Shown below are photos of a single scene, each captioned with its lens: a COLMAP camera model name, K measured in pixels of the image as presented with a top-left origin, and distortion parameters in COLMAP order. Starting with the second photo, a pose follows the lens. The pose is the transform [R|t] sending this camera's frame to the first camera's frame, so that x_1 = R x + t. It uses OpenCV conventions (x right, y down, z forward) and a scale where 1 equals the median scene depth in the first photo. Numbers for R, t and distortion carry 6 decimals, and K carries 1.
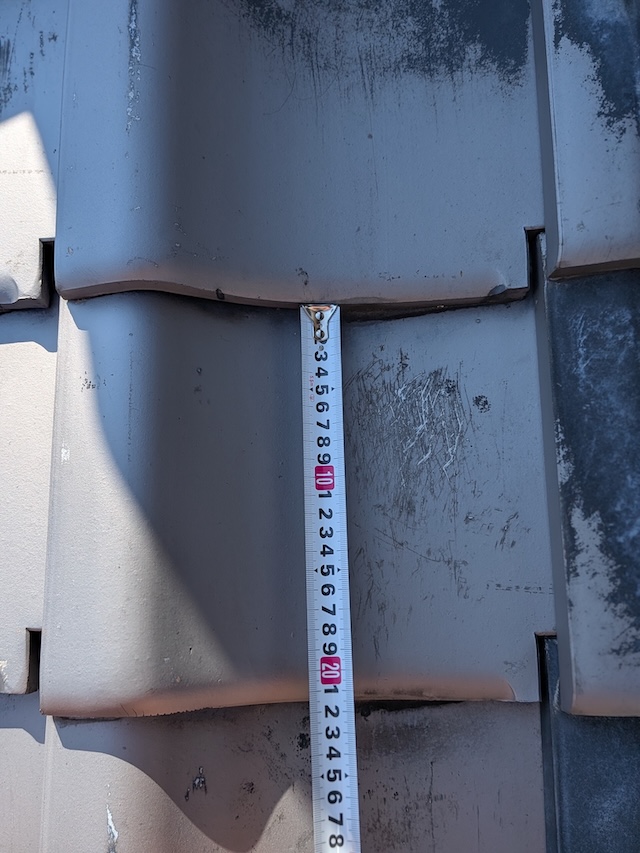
lens RADIAL K [[509.0, 0, 320.0], [0, 509.0, 426.5], [0, 0, 1]] dist [0.076982, -0.065993]
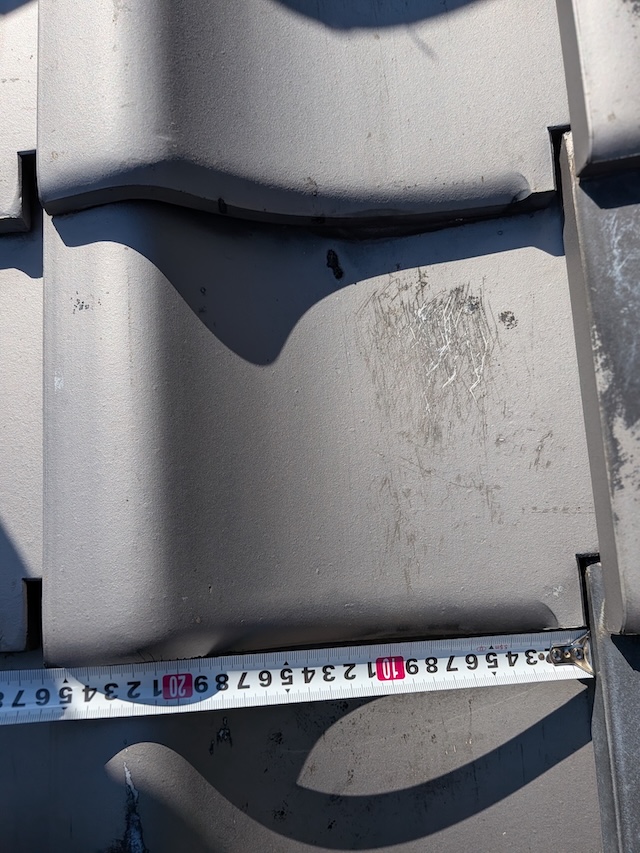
lens RADIAL K [[509.0, 0, 320.0], [0, 509.0, 426.5], [0, 0, 1]] dist [0.076982, -0.065993]
pose [[0.998333, -0.037678, 0.043723, -0.079303], [0.037438, 0.999279, 0.006289, 0.137559], [-0.043929, -0.004641, 0.999024, 0.078870]]
